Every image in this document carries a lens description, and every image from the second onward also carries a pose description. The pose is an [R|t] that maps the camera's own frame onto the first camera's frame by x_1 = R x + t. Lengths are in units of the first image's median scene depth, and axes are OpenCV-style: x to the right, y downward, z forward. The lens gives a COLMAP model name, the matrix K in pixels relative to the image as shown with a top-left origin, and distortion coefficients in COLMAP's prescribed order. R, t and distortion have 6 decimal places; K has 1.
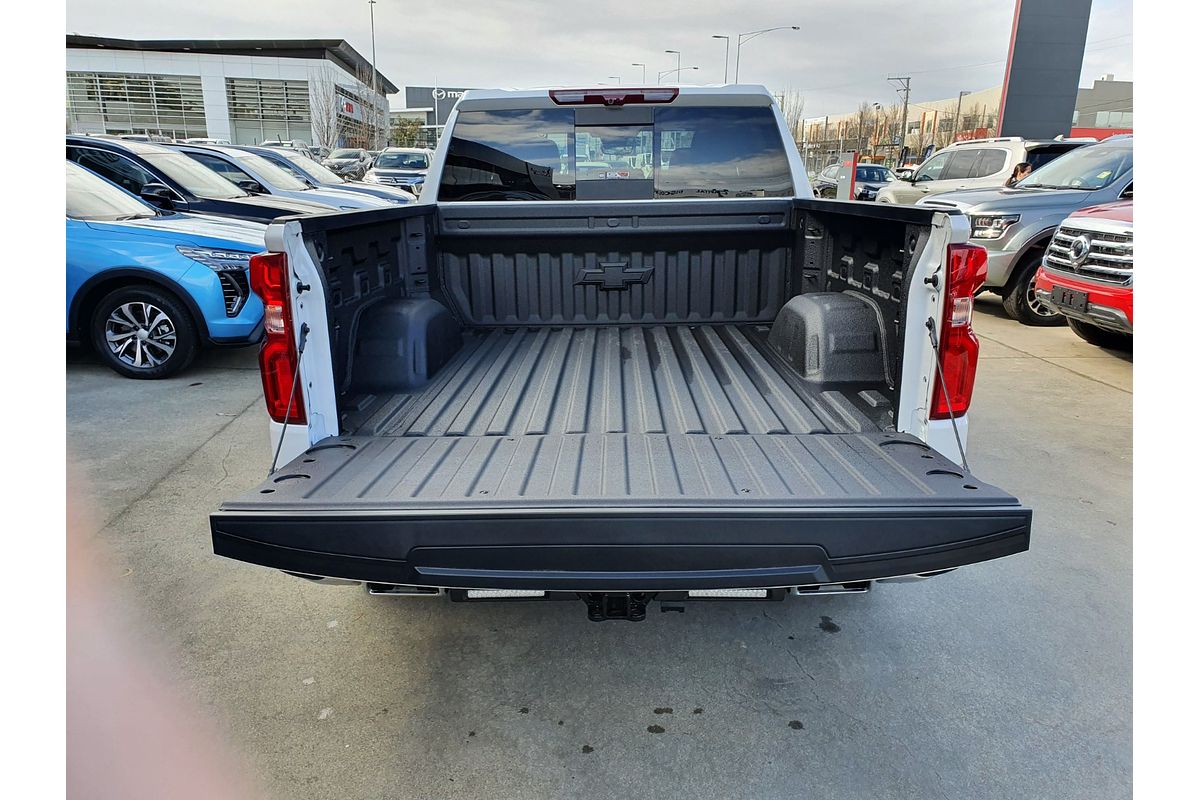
lens RADIAL K [[849.7, 0, 598.4], [0, 849.7, 405.0], [0, 0, 1]] dist [0.022083, 0.001928]
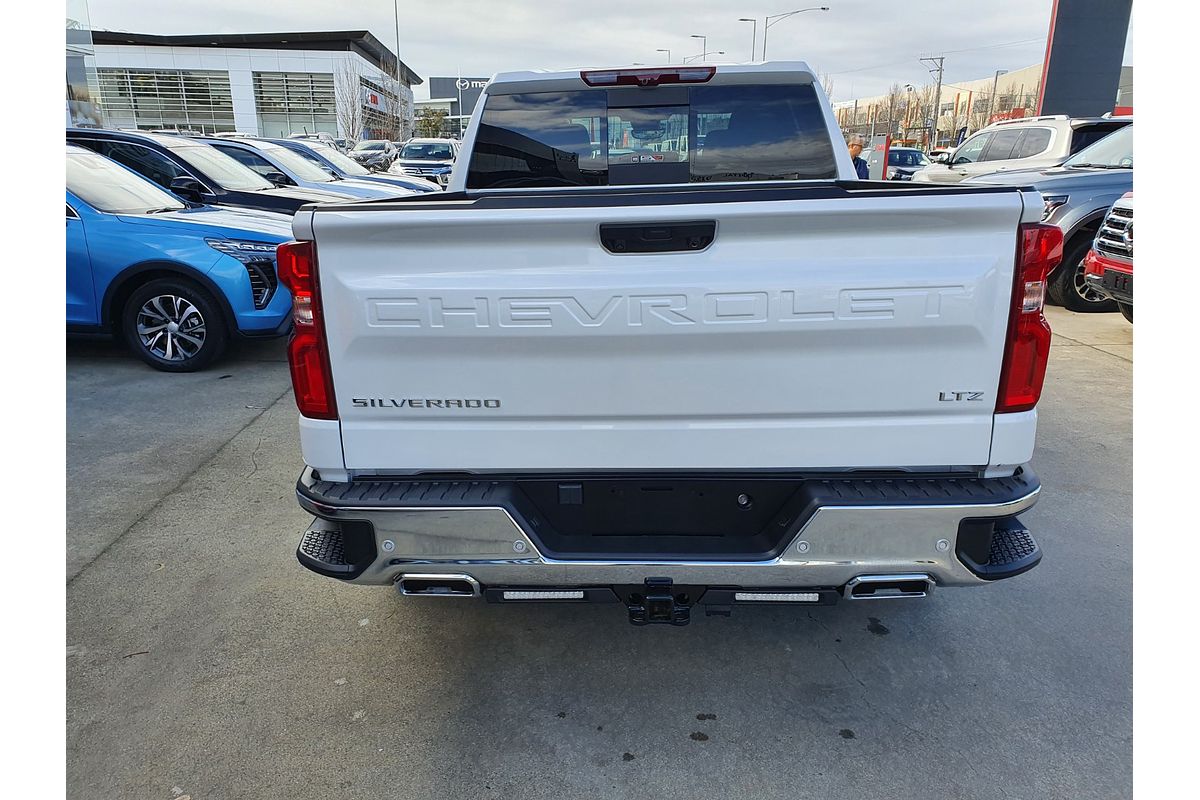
lens RADIAL K [[849.7, 0, 590.4], [0, 849.7, 409.7], [0, 0, 1]] dist [0.022083, 0.001928]
pose [[0.999267, -0.002987, -0.038168, -0.008996], [0.003640, 0.999848, 0.017042, -0.002041], [0.038112, -0.017168, 0.999126, 0.023400]]
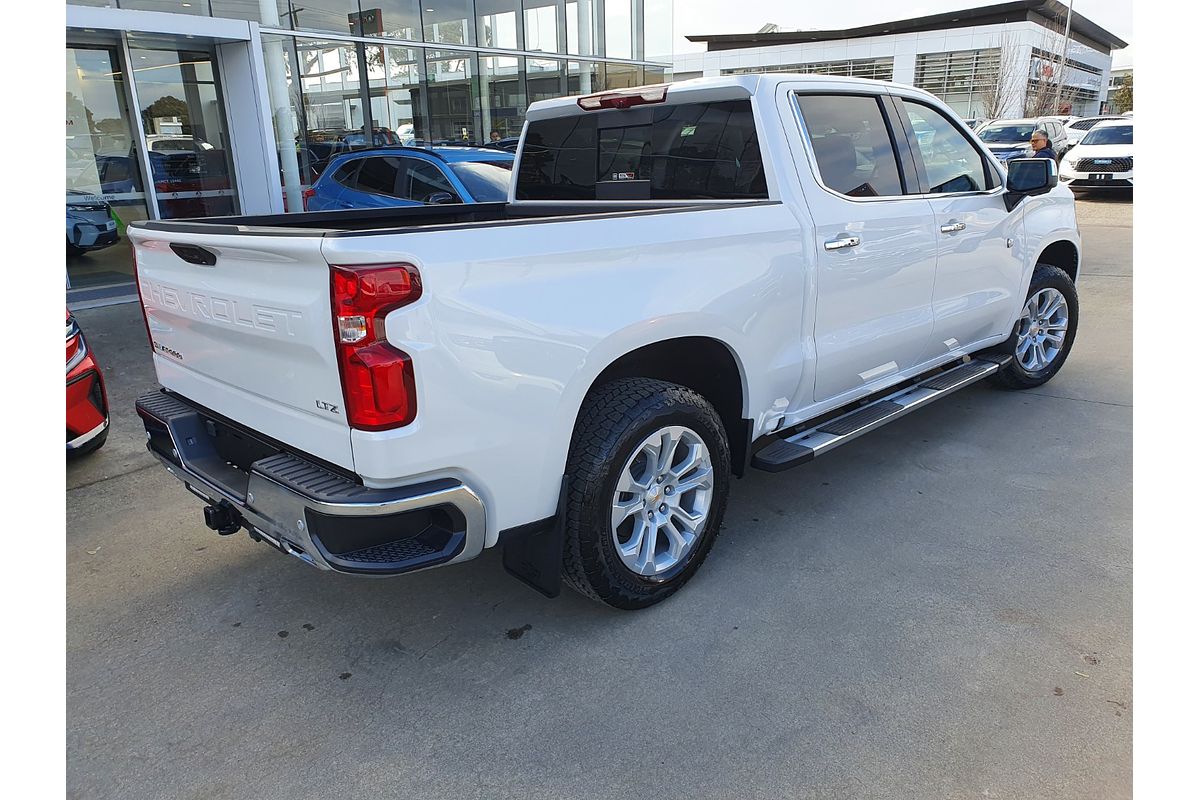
lens RADIAL K [[849.7, 0, 599.8], [0, 849.7, 406.9], [0, 0, 1]] dist [0.022083, 0.001928]
pose [[0.708247, 0.176785, -0.683472, 0.624856], [-0.155070, 0.983451, 0.093686, -0.073223], [0.688723, 0.039633, 0.723940, 0.206355]]
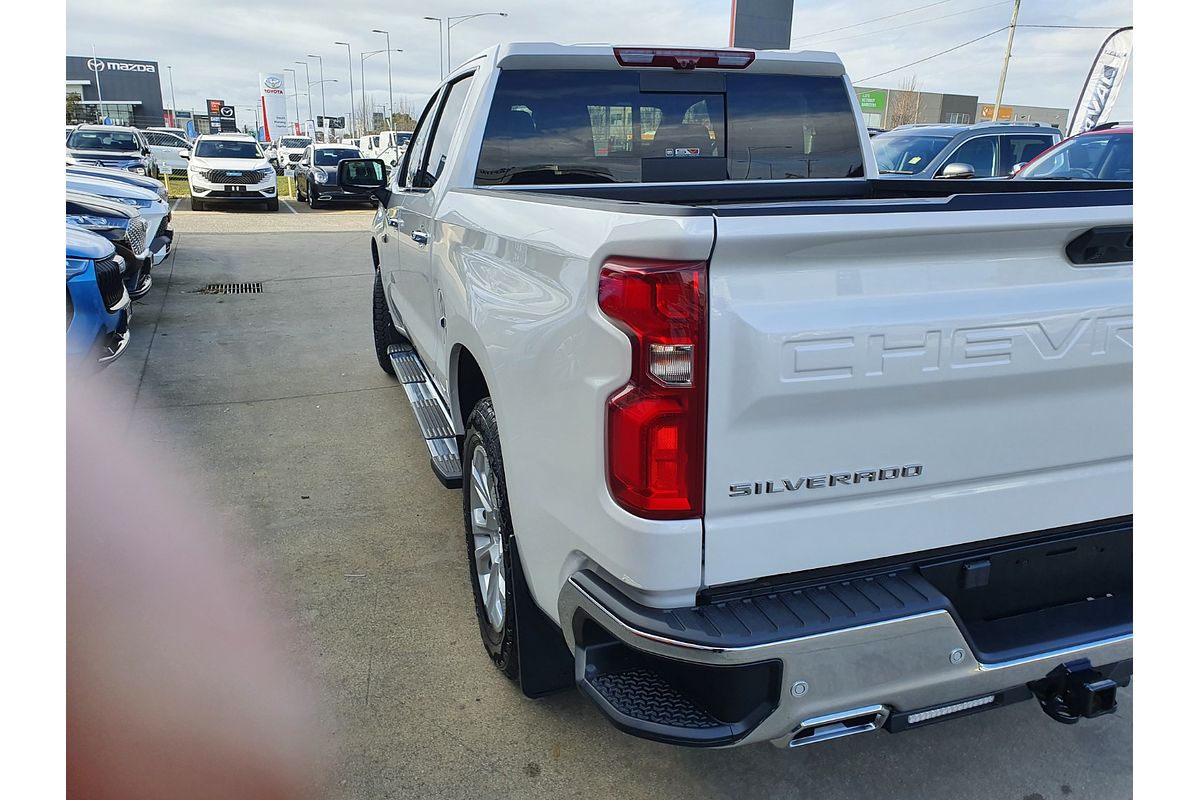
lens RADIAL K [[849.7, 0, 602.5], [0, 849.7, 398.8], [0, 0, 1]] dist [0.022083, 0.001928]
pose [[0.941010, -0.087854, 0.326776, -0.295436], [0.085469, 0.996105, 0.021681, -0.043202], [-0.327408, 0.007527, 0.944853, 0.191348]]
